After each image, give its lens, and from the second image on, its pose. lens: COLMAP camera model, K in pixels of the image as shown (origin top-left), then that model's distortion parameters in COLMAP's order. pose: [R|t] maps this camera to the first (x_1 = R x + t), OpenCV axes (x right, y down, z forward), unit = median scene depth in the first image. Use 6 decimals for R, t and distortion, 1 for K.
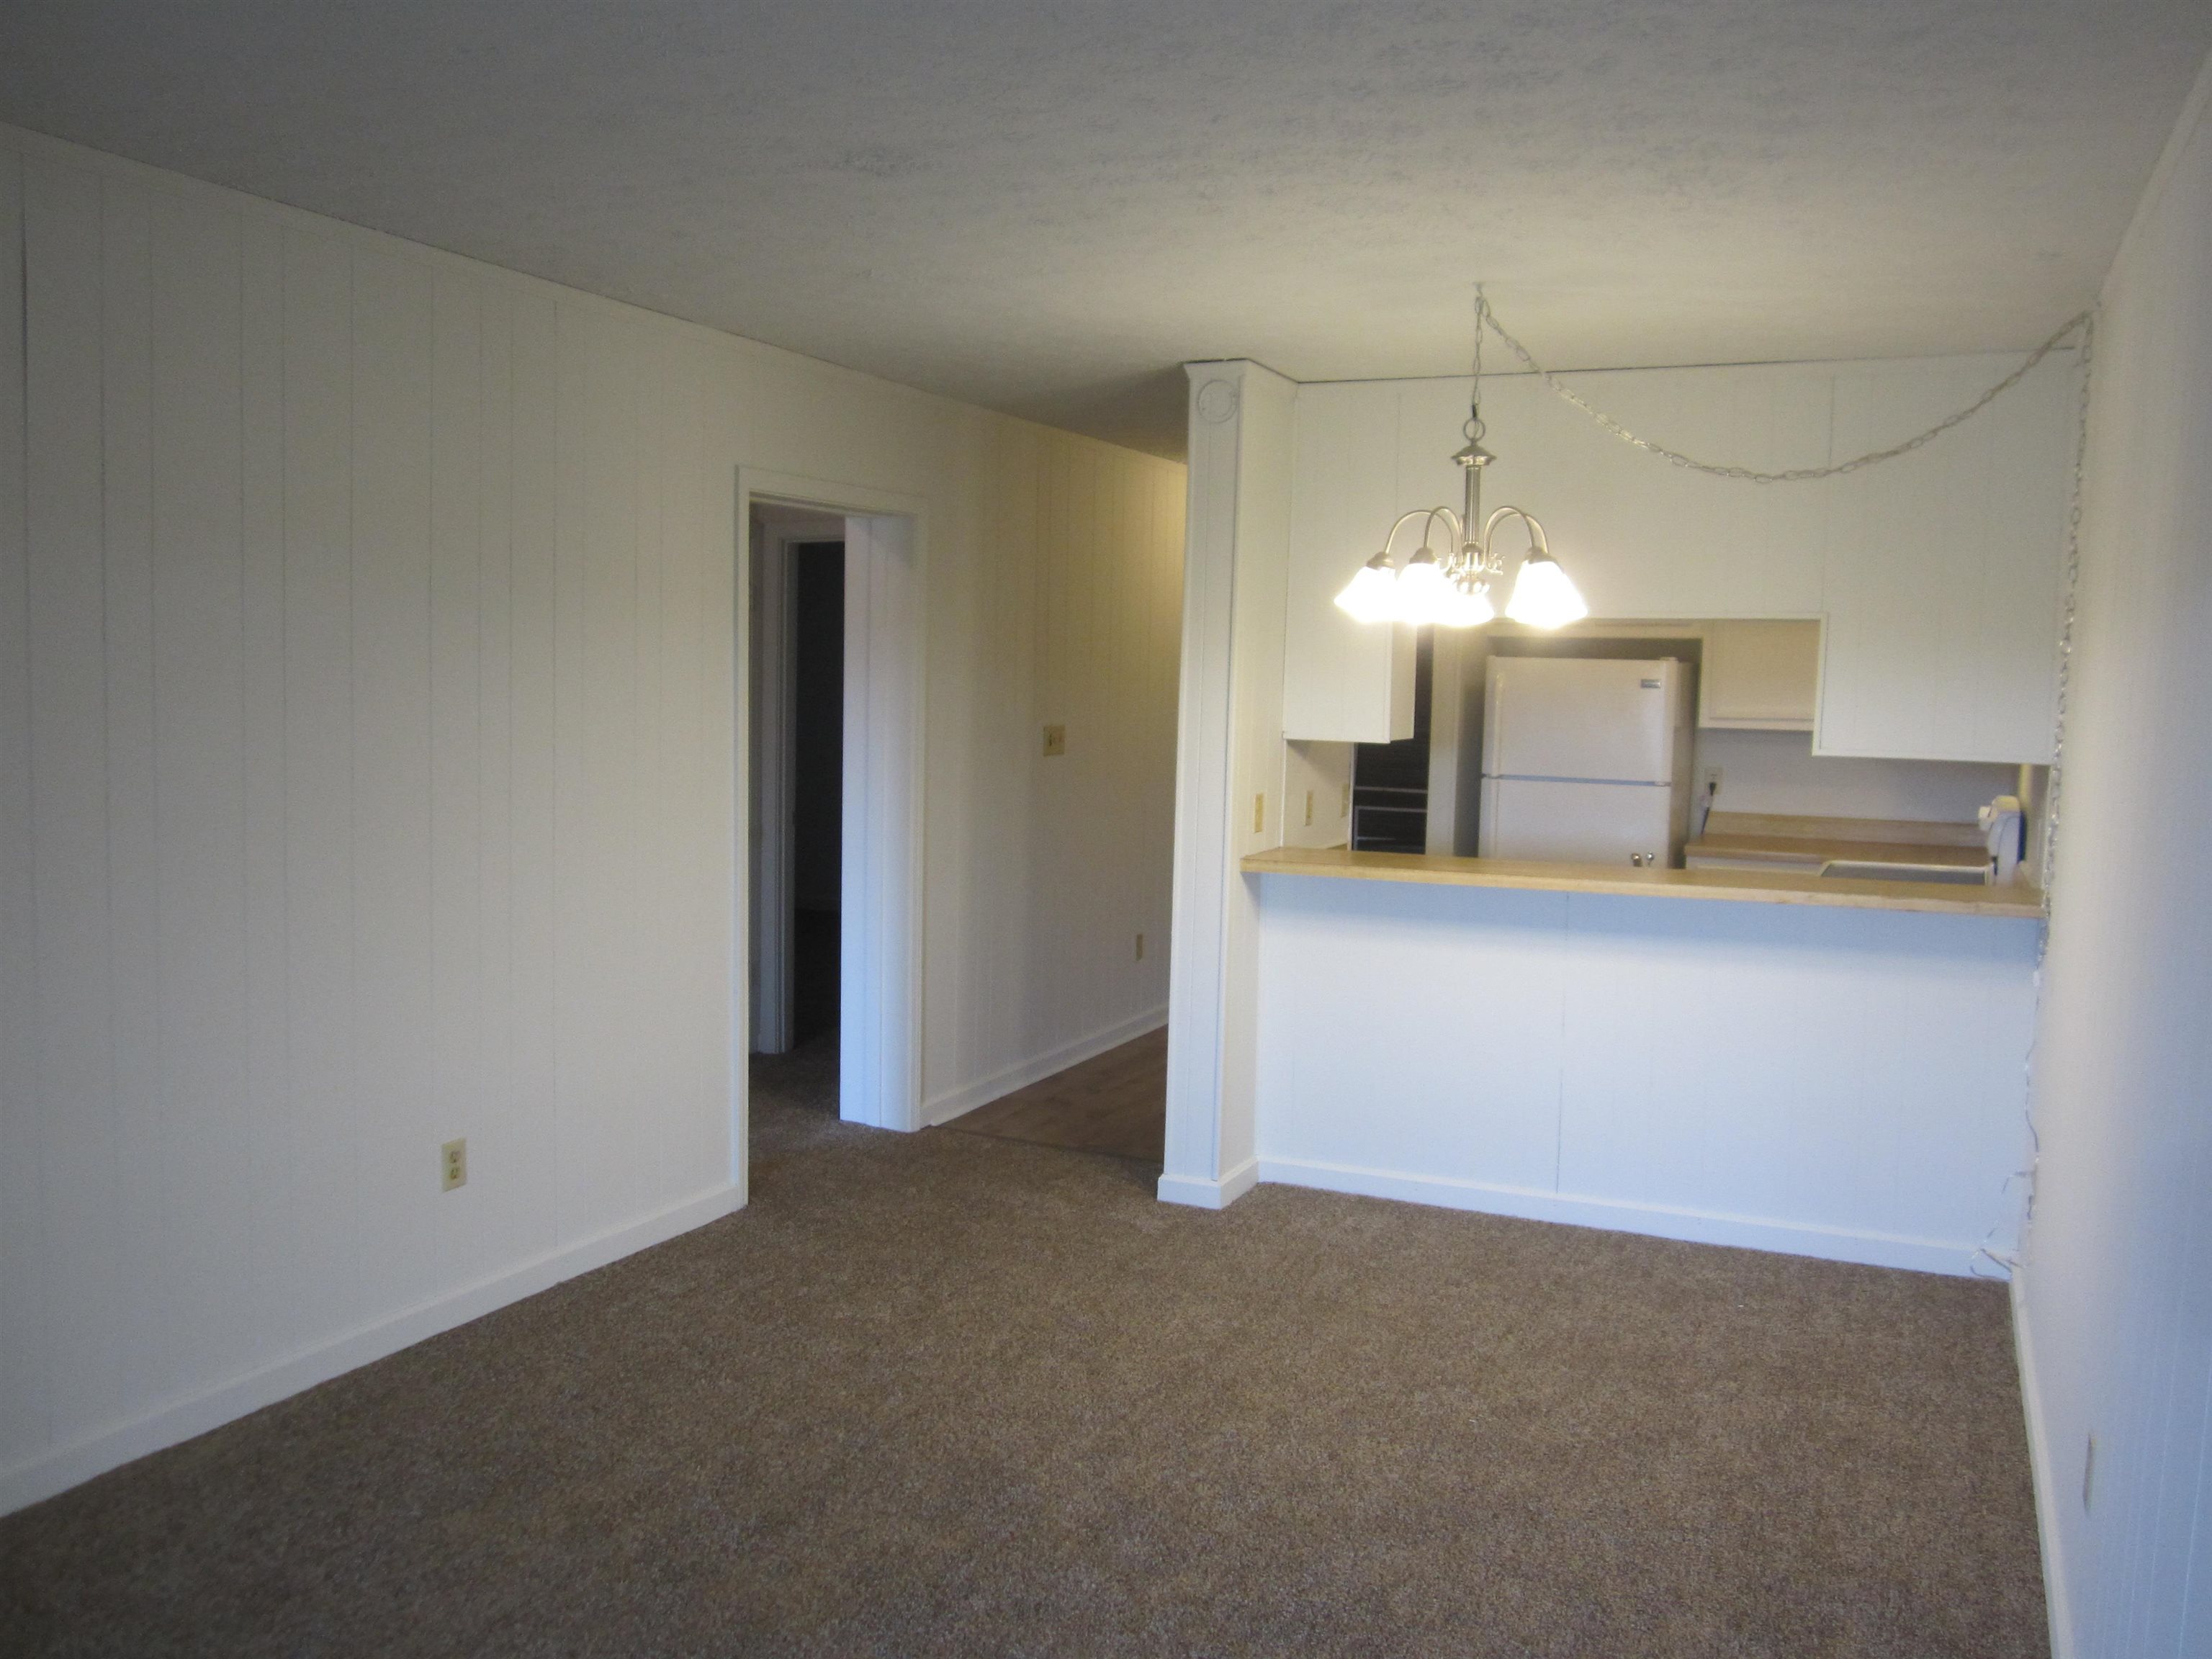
lens RADIAL K [[1830.3, 0, 1101.2], [0, 1830.3, 832.5], [0, 0, 1]] dist [-0.064165, 0.038819]
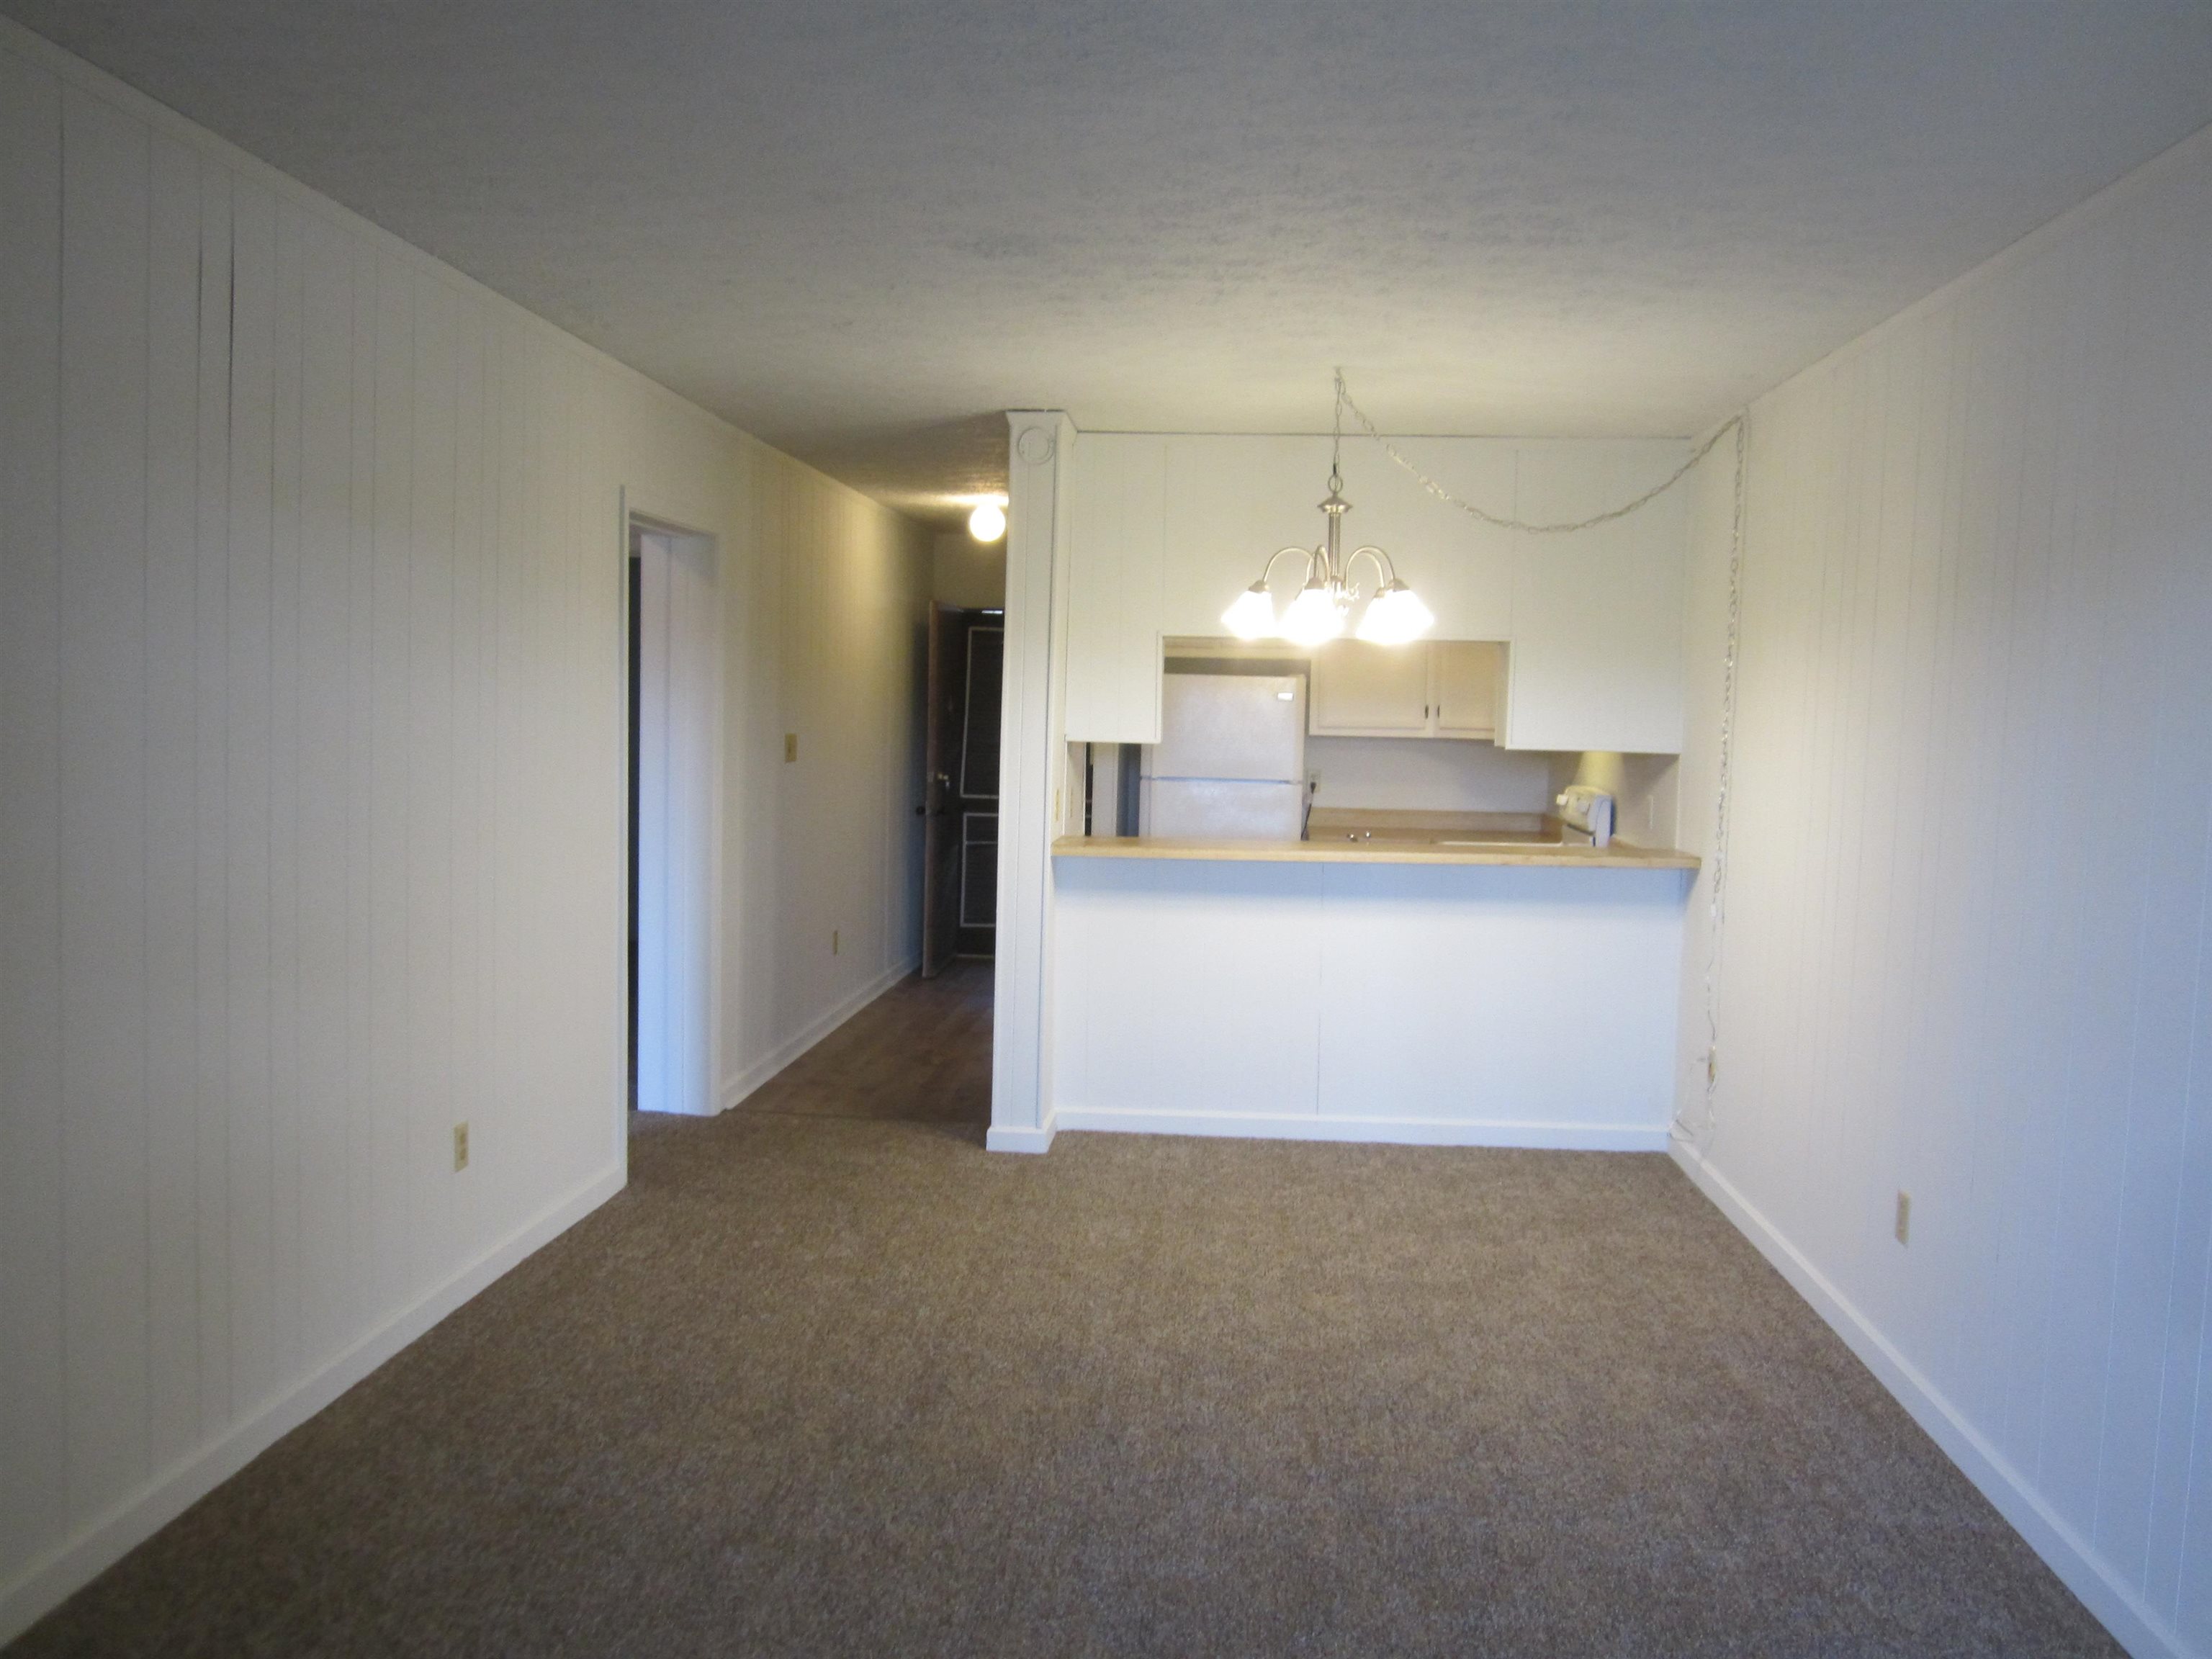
lens RADIAL K [[1832.7, 0, 1106.0], [0, 1832.7, 829.5], [0, 0, 1]] dist [-0.044759, 0.002500]
pose [[0.936970, -0.021917, 0.348723, -0.372926], [0.028294, 0.999512, -0.013201, 0.026727], [-0.348263, 0.022235, 0.937133, -0.110883]]
